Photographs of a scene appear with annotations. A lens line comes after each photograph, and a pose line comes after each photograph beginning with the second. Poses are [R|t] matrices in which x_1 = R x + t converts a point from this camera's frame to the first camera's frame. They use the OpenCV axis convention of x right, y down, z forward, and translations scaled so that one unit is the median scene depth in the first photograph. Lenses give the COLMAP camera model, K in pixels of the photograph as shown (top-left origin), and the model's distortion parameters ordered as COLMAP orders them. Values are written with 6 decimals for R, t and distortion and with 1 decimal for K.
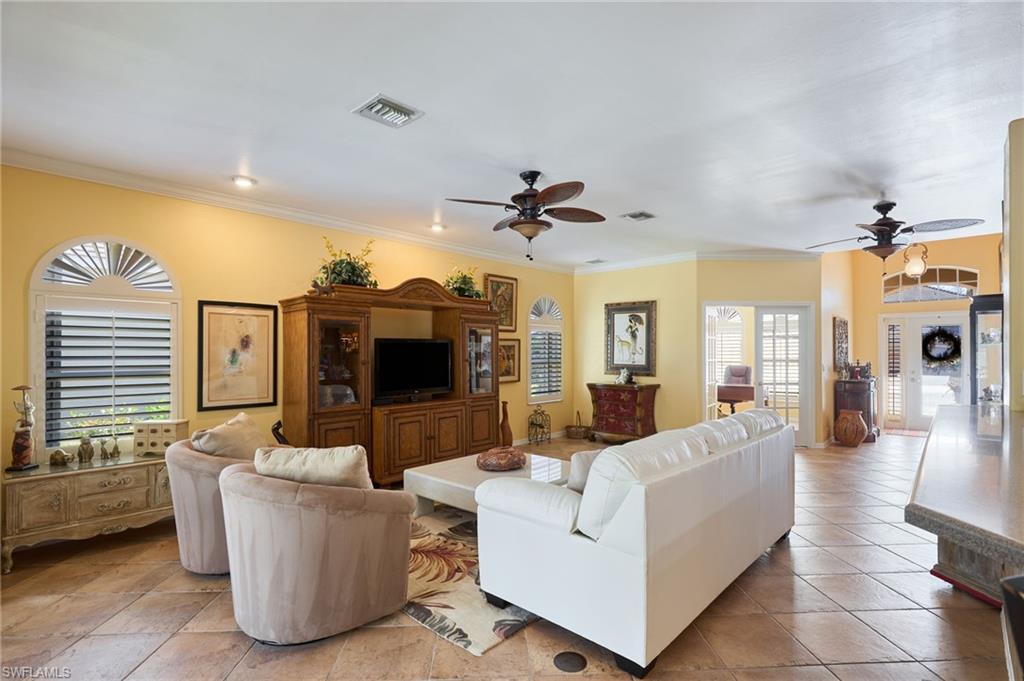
lens RADIAL K [[481.4, 0, 516.0], [0, 481.4, 351.2], [0, 0, 1]] dist [0.013082, -0.000366]
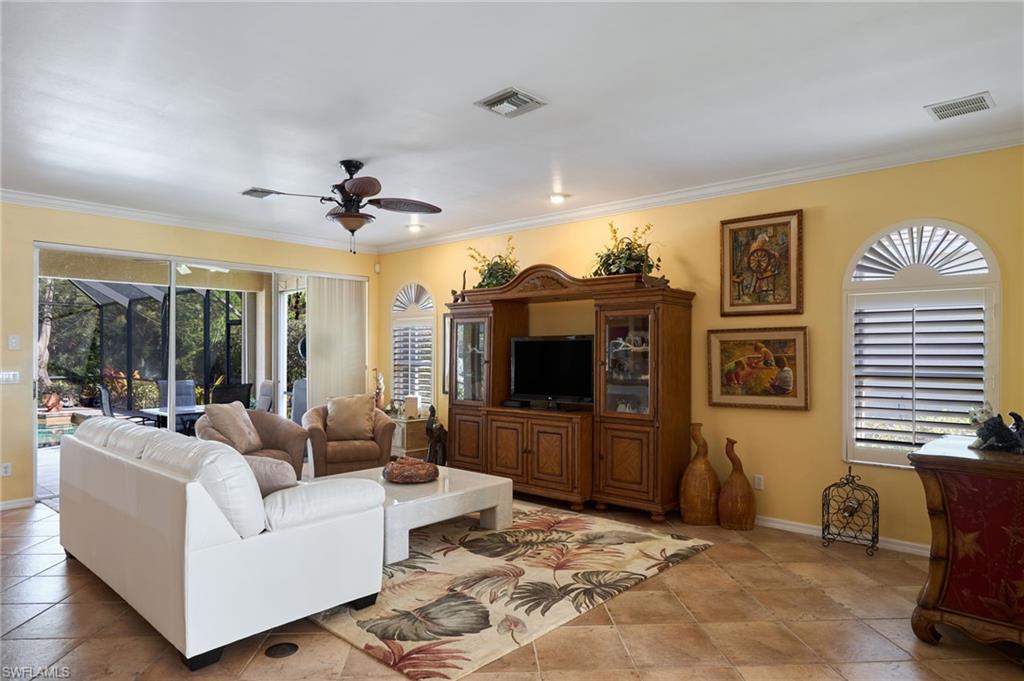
lens RADIAL K [[616.7, 0, 525.2], [0, 616.7, 339.4], [0, 0, 1]] dist [-0.004353, -0.001734]
pose [[0.033020, -0.015622, -0.999333, 0.778636], [0.001329, 0.999878, -0.015587, -0.002068], [0.999454, -0.000813, 0.033037, 0.812602]]
